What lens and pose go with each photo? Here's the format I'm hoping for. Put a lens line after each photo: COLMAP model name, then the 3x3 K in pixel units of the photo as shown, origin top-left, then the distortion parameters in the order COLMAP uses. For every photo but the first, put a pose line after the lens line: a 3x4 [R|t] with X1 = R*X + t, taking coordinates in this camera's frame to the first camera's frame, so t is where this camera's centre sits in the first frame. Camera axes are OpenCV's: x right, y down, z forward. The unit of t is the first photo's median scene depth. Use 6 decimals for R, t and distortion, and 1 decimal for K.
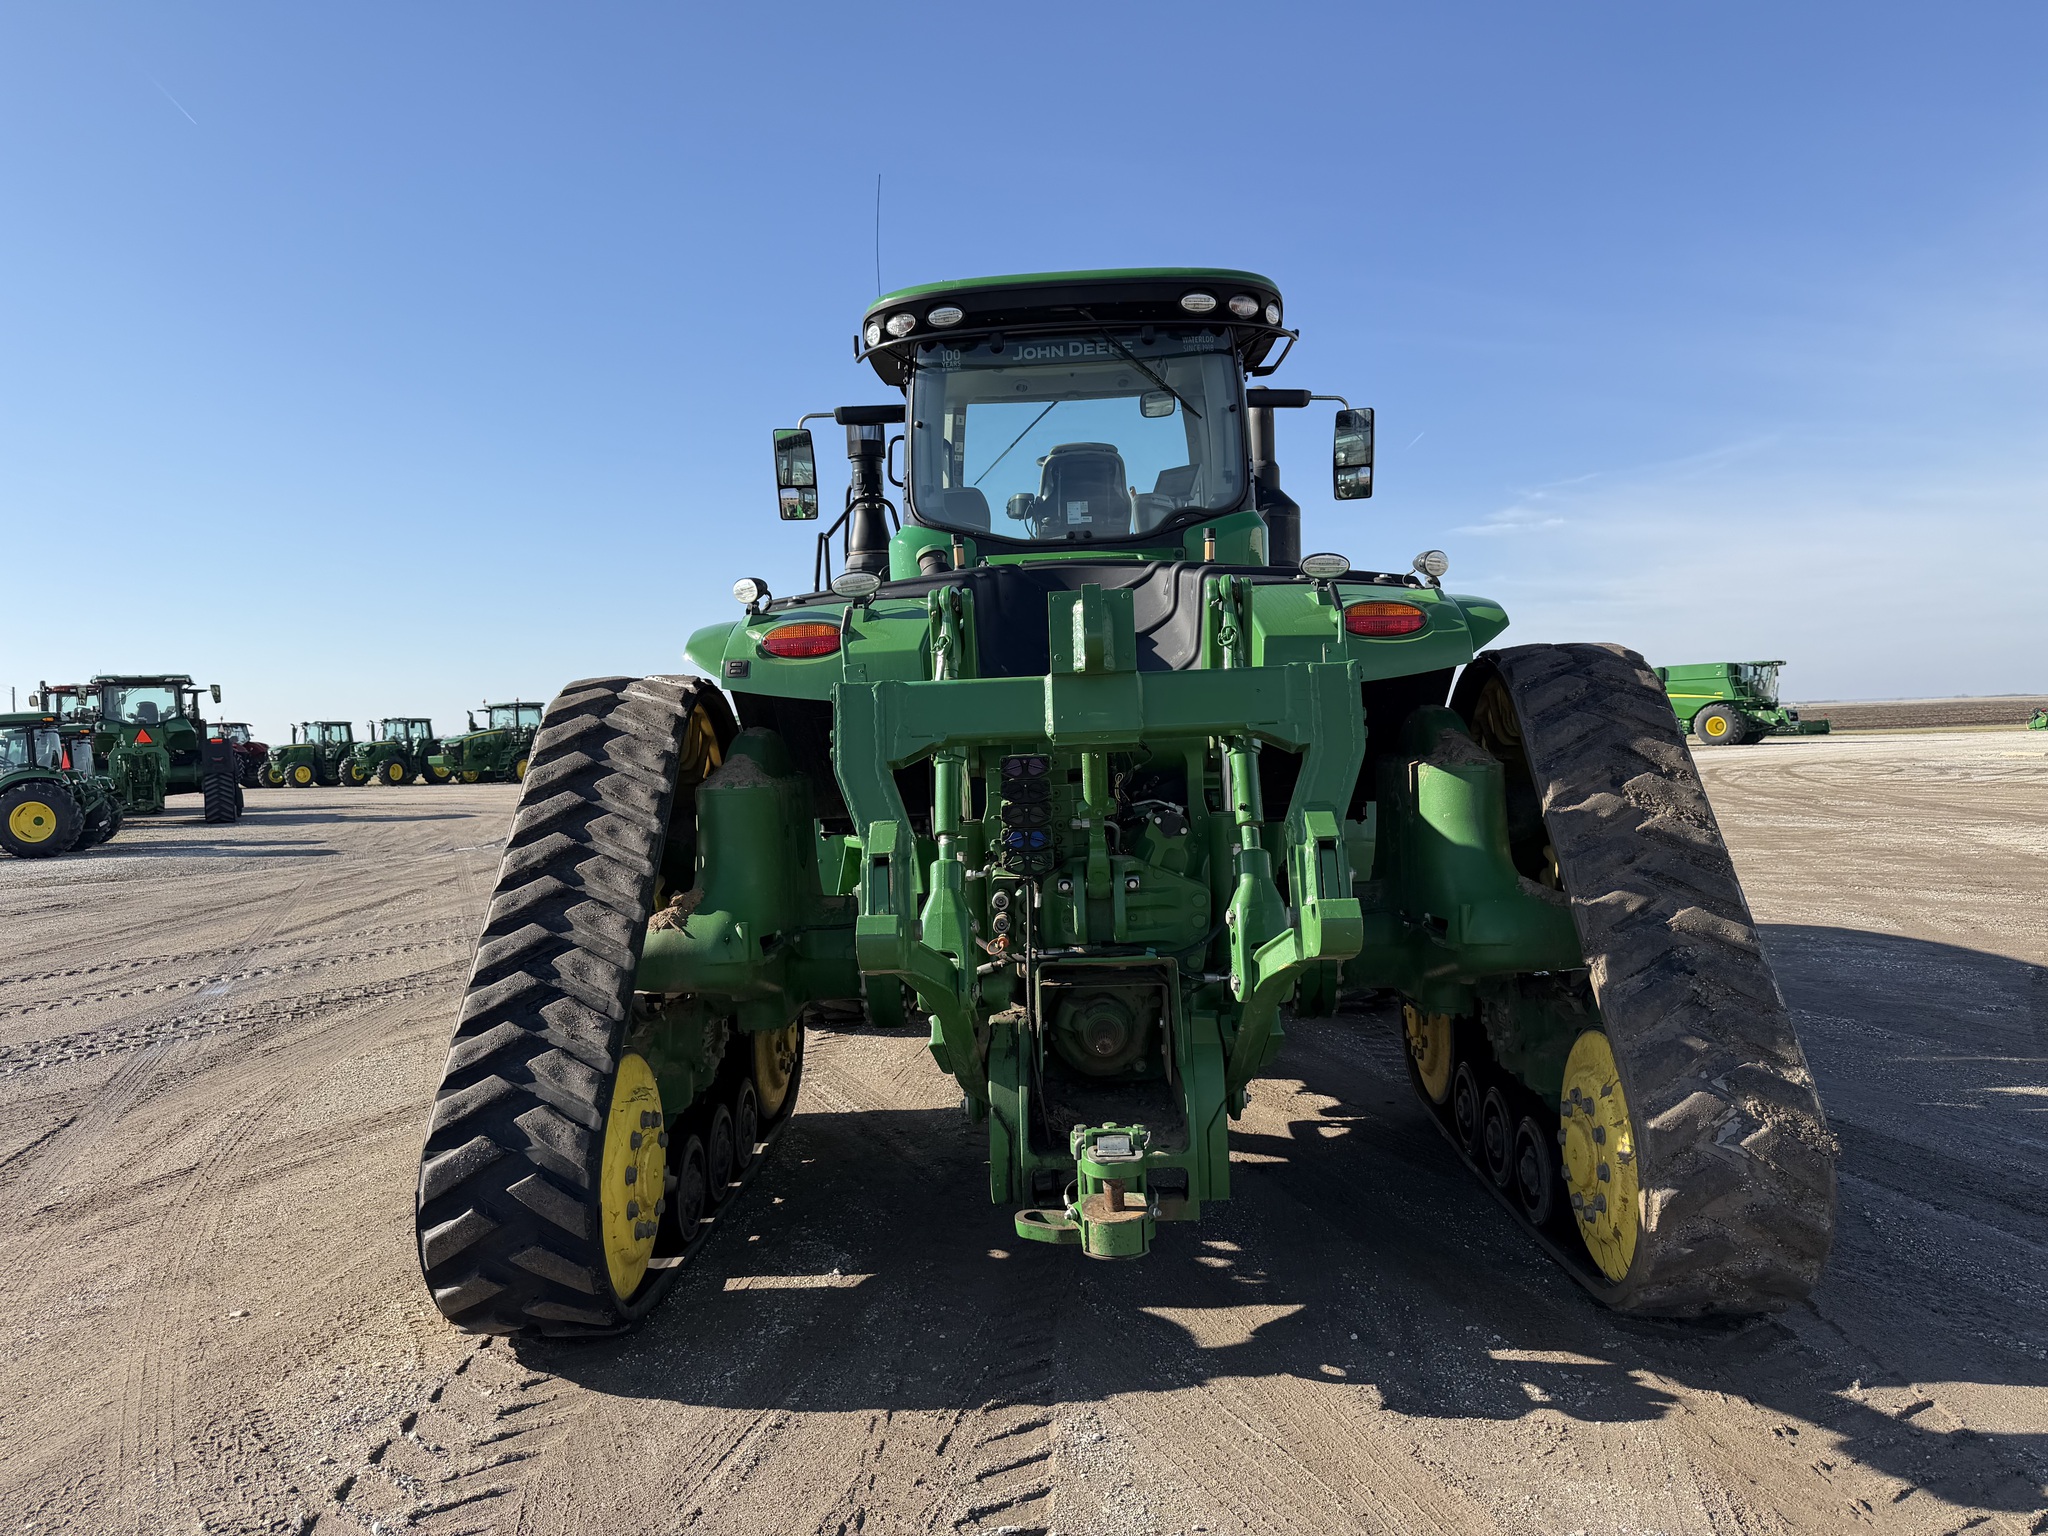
lens RADIAL K [[1417.9, 0, 1024.0], [0, 1417.9, 768.0], [0, 0, 1]] dist [0.098646, -0.146131]
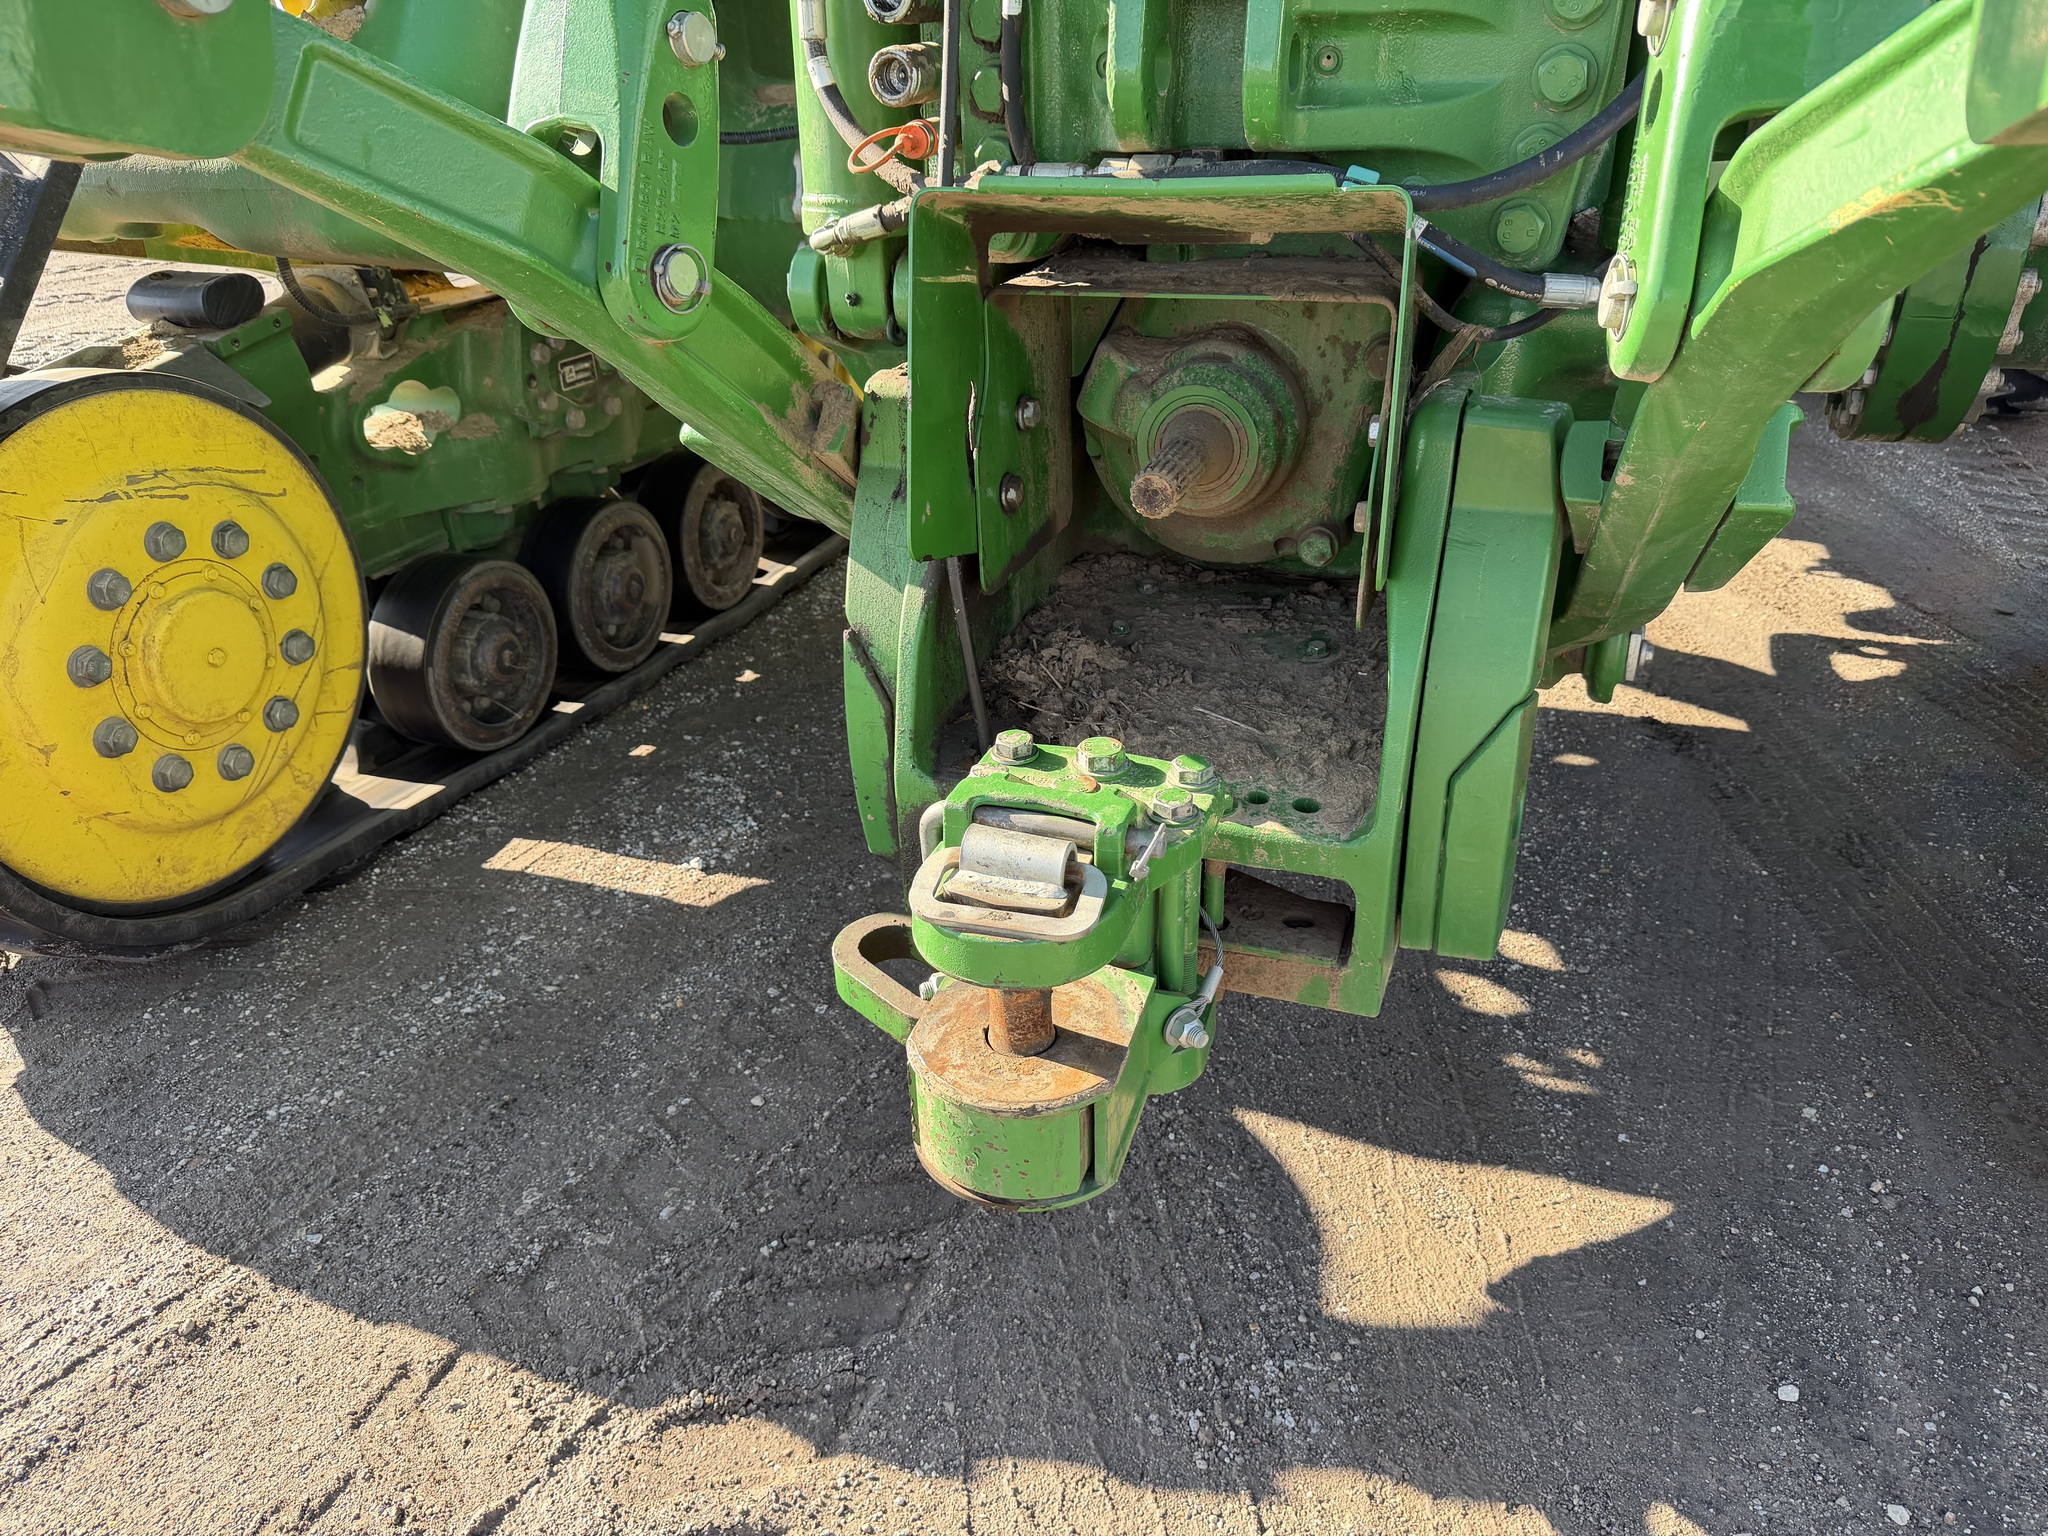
lens RADIAL K [[1417.9, 0, 1024.0], [0, 1417.9, 768.0], [0, 0, 1]] dist [0.098646, -0.146131]
pose [[0.947684, 0.152770, -0.280278, 0.123512], [-0.017559, 0.901658, 0.432094, 0.110374], [0.318726, -0.404567, 0.857169, 0.671739]]
